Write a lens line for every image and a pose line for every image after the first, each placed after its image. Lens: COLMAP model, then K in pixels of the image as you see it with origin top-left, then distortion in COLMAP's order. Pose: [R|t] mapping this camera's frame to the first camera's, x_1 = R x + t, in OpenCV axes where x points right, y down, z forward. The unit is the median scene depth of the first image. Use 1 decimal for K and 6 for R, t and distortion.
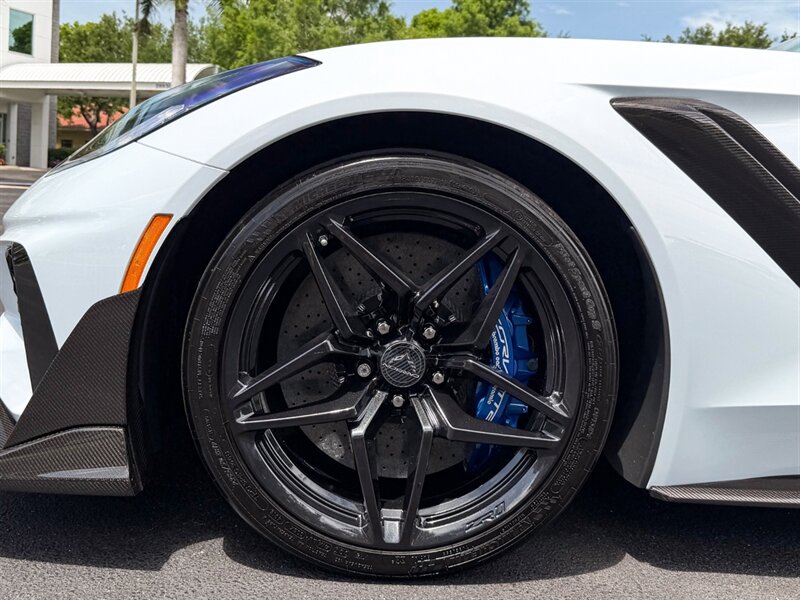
lens RADIAL K [[799.4, 0, 405.2], [0, 799.4, 225.8], [0, 0, 1]] dist [0.044541, 0.000000]
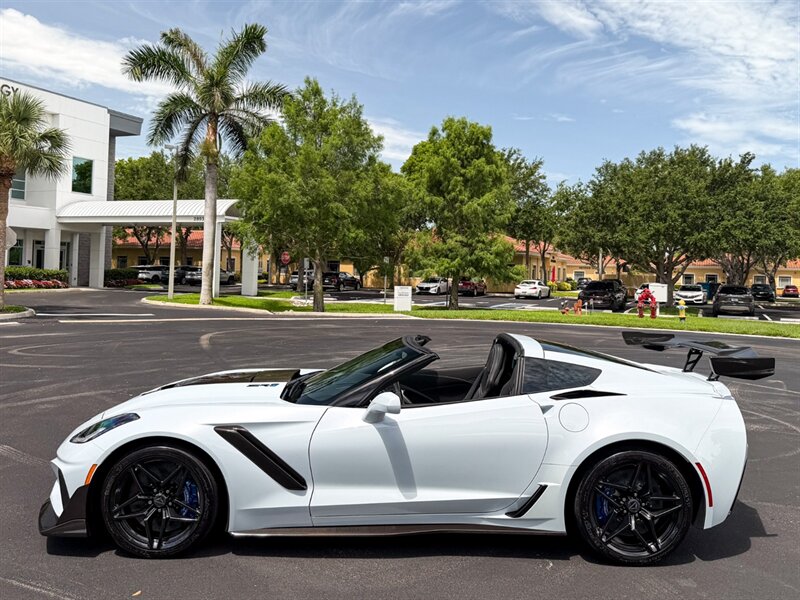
lens RADIAL K [[732.0, 0, 419.7], [0, 732.0, 249.2], [0, 0, 1]] dist [0.035066, 0.000000]
pose [[0.999360, -0.032839, -0.014168, 0.051641], [0.031460, 0.995580, -0.088495, -0.026010], [0.017012, 0.087992, 0.995976, -0.100737]]
